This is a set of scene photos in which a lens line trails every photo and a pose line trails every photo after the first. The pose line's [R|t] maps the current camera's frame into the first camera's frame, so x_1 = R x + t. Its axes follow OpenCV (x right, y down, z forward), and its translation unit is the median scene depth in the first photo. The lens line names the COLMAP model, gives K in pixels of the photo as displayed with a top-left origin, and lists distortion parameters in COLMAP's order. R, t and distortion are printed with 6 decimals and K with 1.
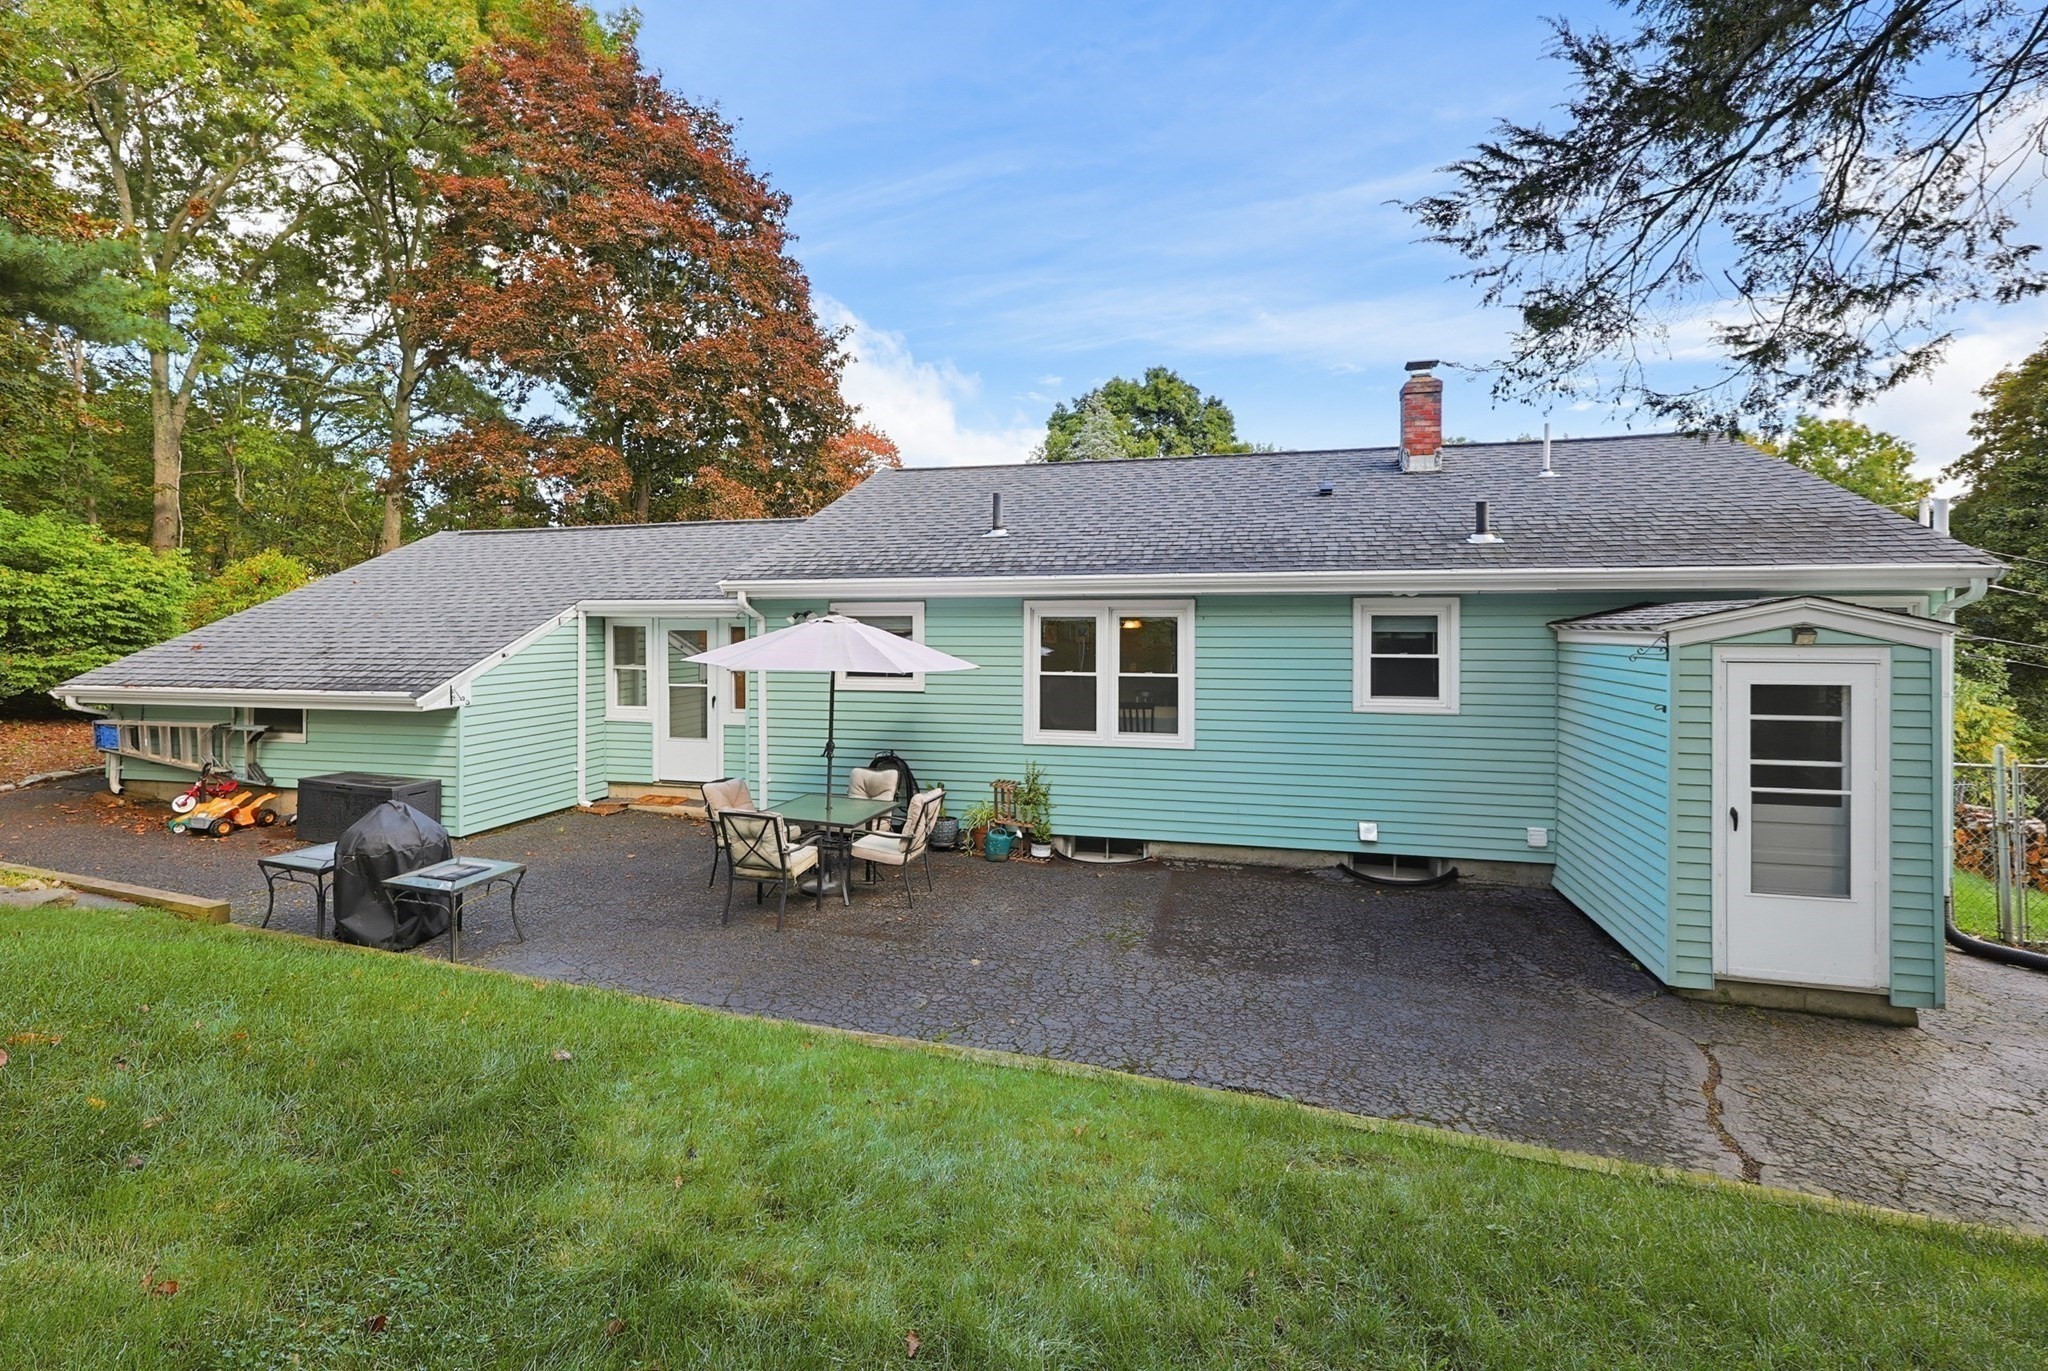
lens RADIAL K [[883.6, 0, 1032.3], [0, 883.6, 653.7], [0, 0, 1]] dist [0.000931, -0.000123]
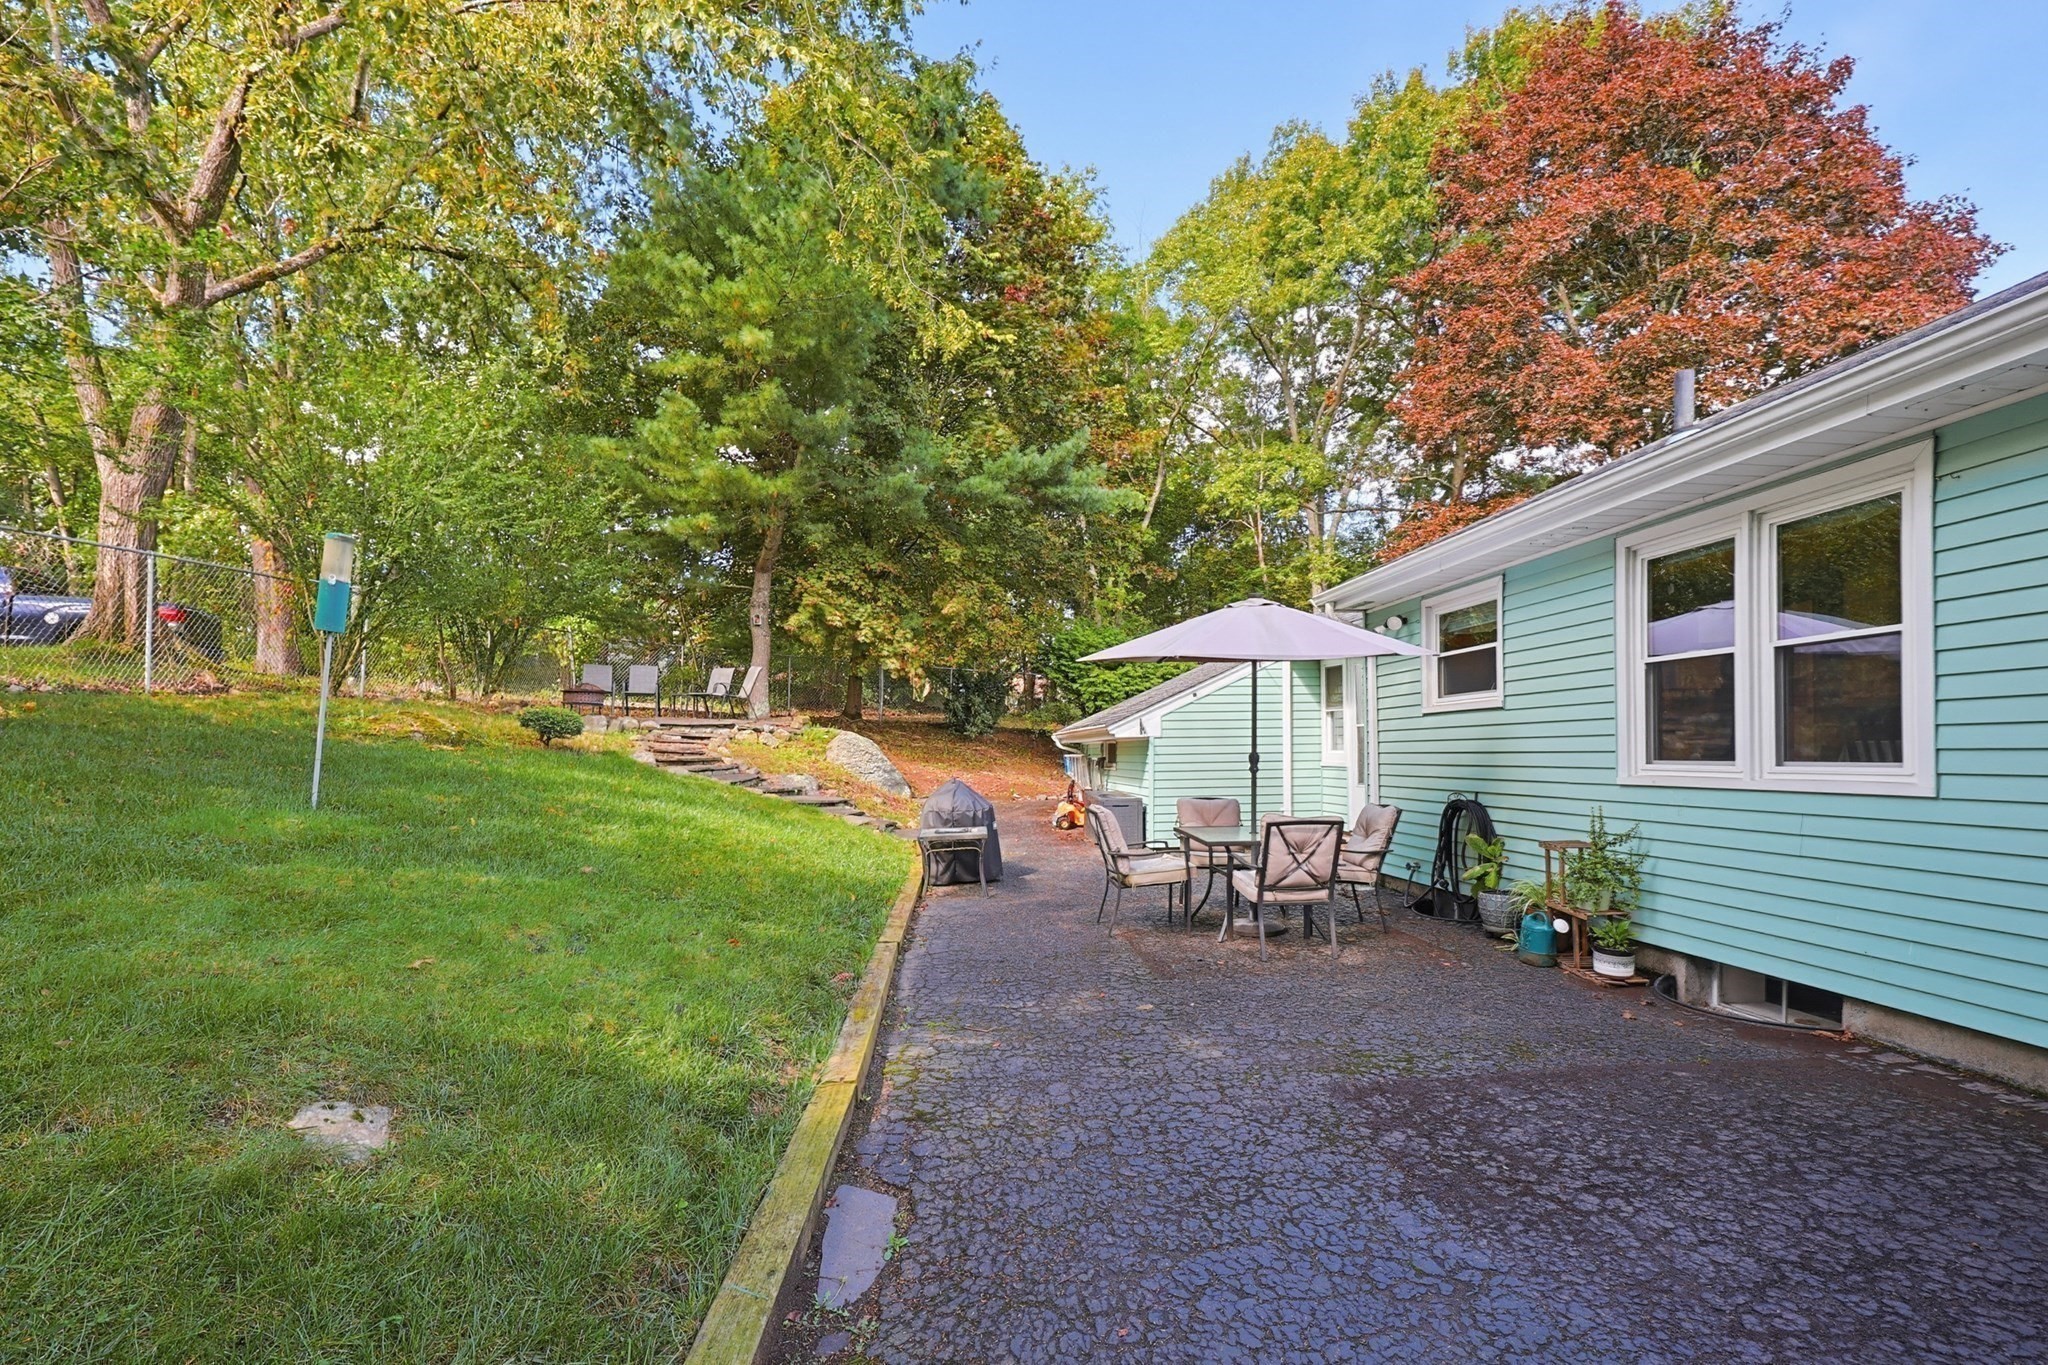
lens RADIAL K [[899.5, 0, 1023.7], [0, 899.5, 761.7], [0, 0, 1]] dist [0.000602, -0.000028]
pose [[0.338489, 0.004463, -0.940960, 0.432865], [-0.017411, 0.999847, -0.001521, 0.098736], [0.940809, 0.016898, 0.338515, 0.442662]]
